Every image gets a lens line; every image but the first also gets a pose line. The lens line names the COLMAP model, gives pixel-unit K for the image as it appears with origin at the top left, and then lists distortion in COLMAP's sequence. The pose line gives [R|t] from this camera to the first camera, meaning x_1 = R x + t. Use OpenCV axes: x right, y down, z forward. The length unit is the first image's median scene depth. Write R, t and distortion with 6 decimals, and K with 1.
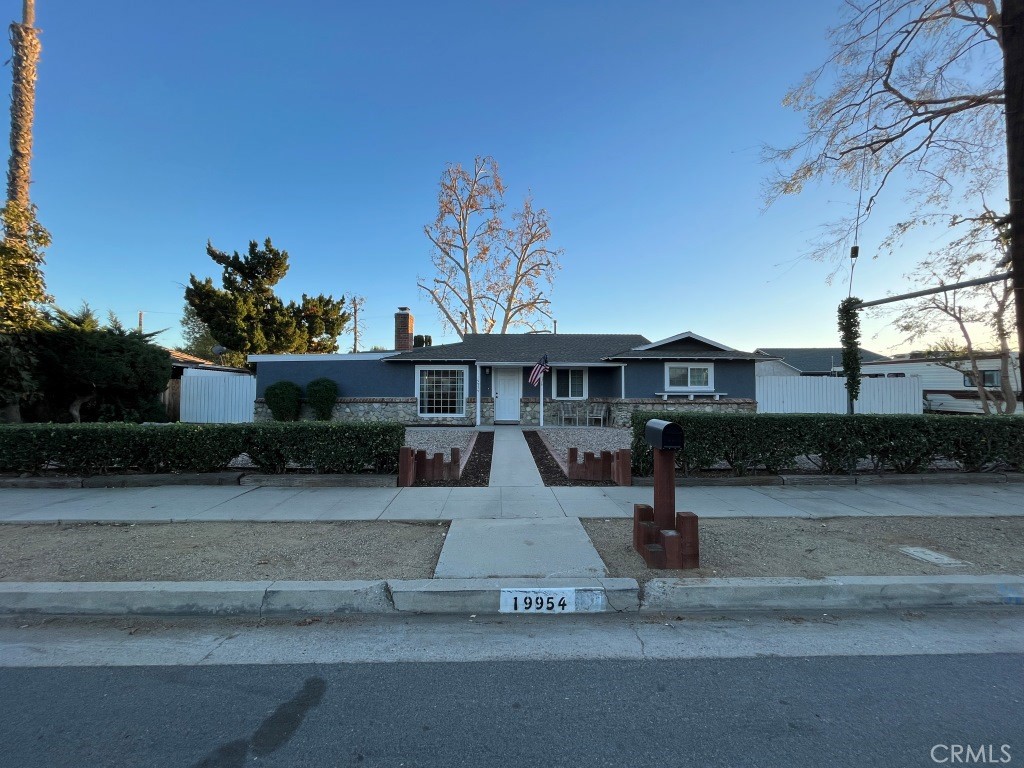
lens RADIAL K [[413.6, 0, 508.4], [0, 413.6, 387.4], [0, 0, 1]] dist [-0.001288, -0.000549]
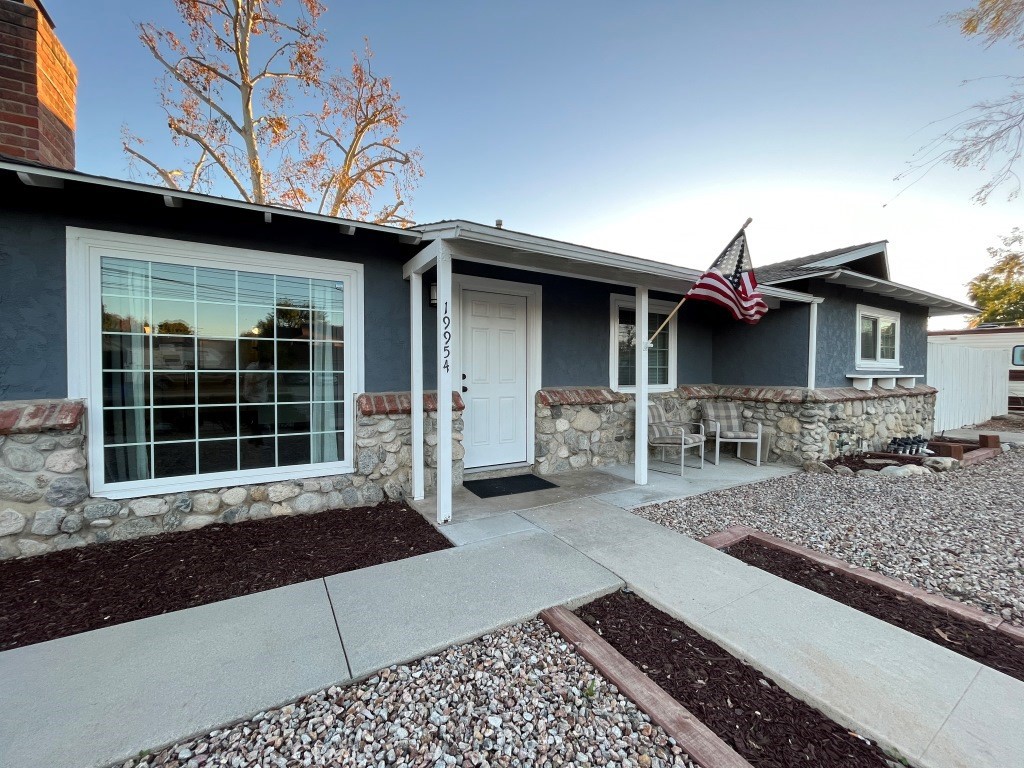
lens RADIAL K [[413.6, 0, 507.8], [0, 413.6, 381.3], [0, 0, 1]] dist [-0.001288, -0.000549]
pose [[0.872337, -0.011112, 0.488778, -0.144540], [-0.007462, 0.999323, 0.036036, 0.007464], [-0.488848, -0.035083, 0.871663, 0.745211]]
